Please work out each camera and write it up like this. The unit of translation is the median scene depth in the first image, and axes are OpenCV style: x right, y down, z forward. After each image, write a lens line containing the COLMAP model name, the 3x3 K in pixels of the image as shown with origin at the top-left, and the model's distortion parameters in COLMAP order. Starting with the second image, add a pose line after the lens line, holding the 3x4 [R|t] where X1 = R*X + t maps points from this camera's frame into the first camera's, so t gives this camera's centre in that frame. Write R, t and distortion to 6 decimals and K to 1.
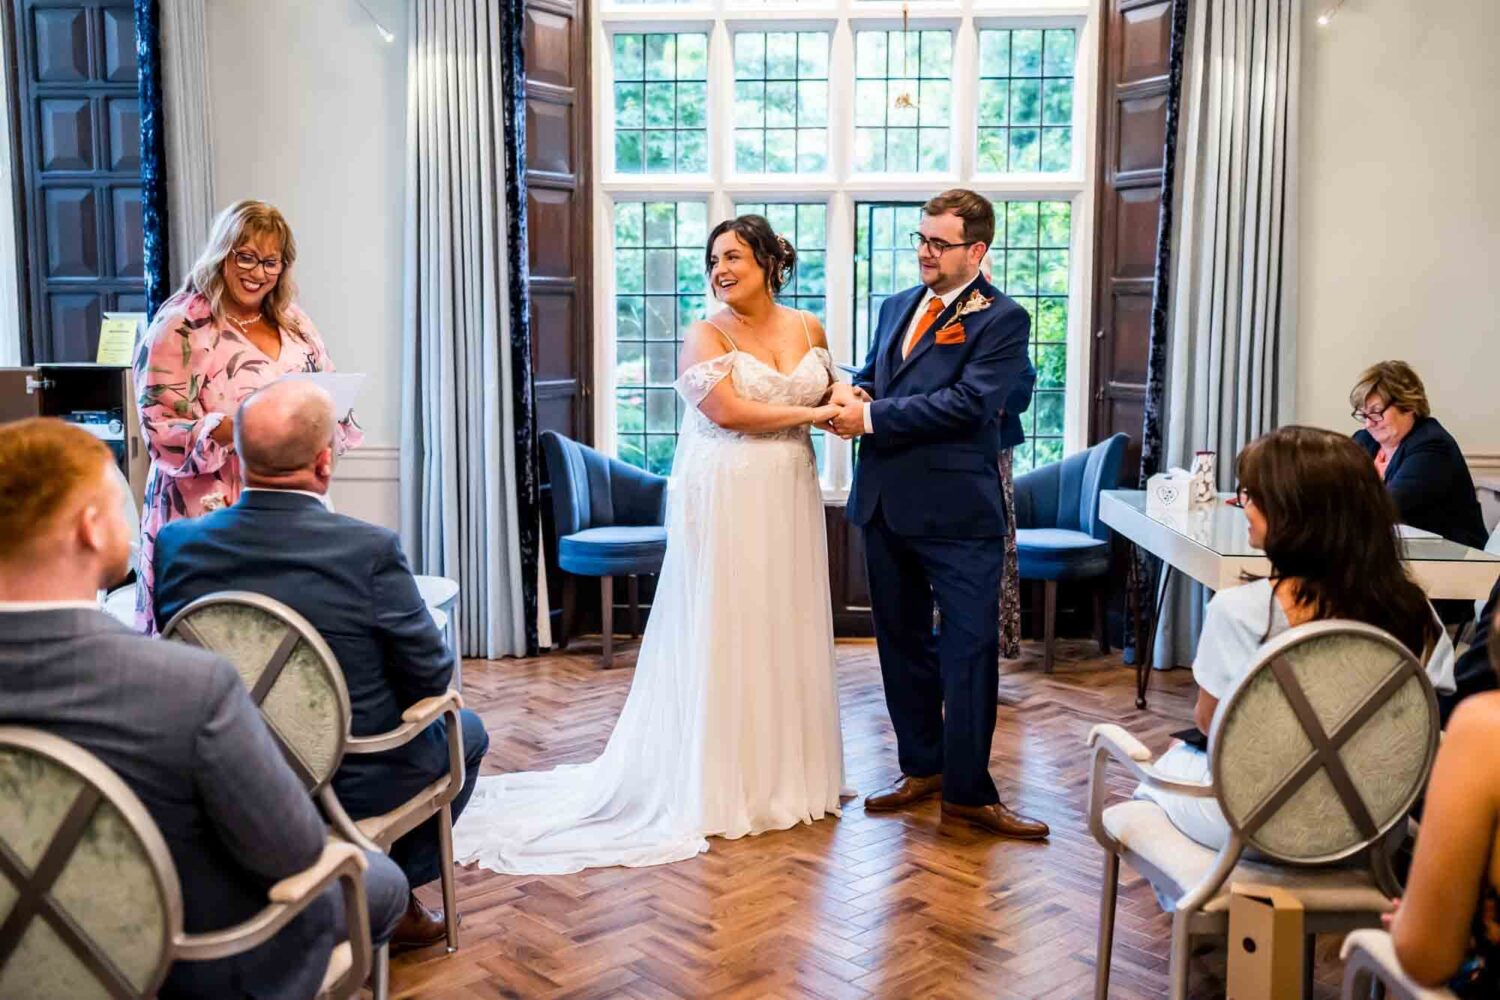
lens RADIAL K [[1467.5, 0, 712.2], [0, 1467.5, 497.8], [0, 0, 1]] dist [0.019787, 0.017480]
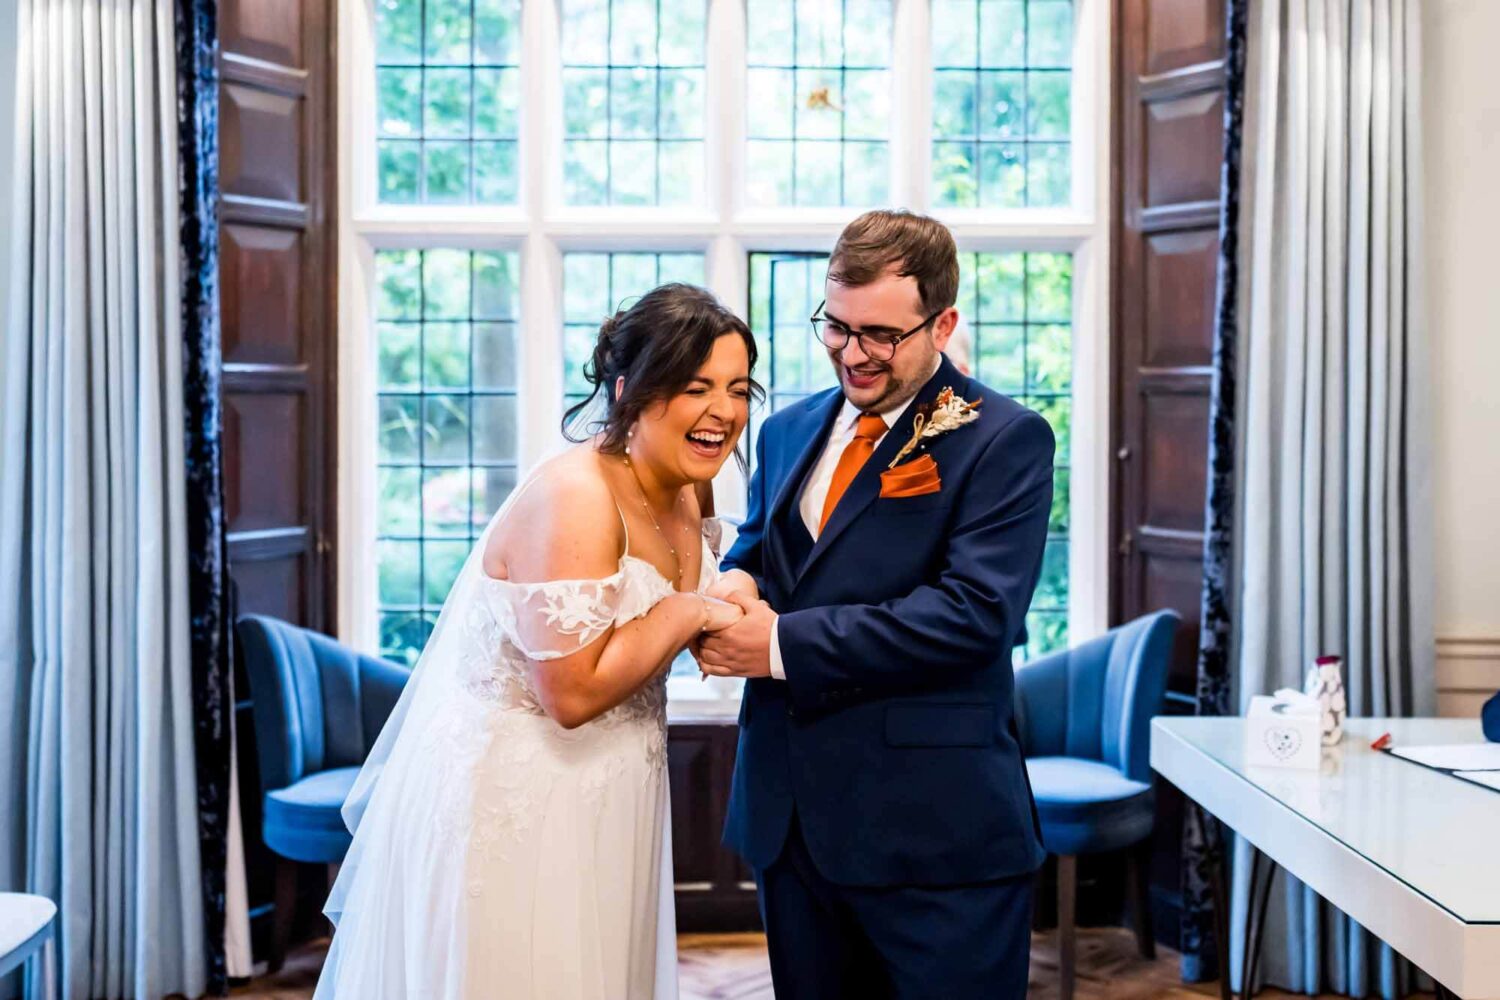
lens RADIAL K [[1467.5, 0, 712.2], [0, 1467.5, 497.8], [0, 0, 1]] dist [0.019787, 0.017480]
pose [[0.998052, -0.004501, 0.062220, 0.042359], [0.007752, 0.998611, -0.052110, -0.061170], [-0.061899, 0.052491, 0.996701, 0.374451]]
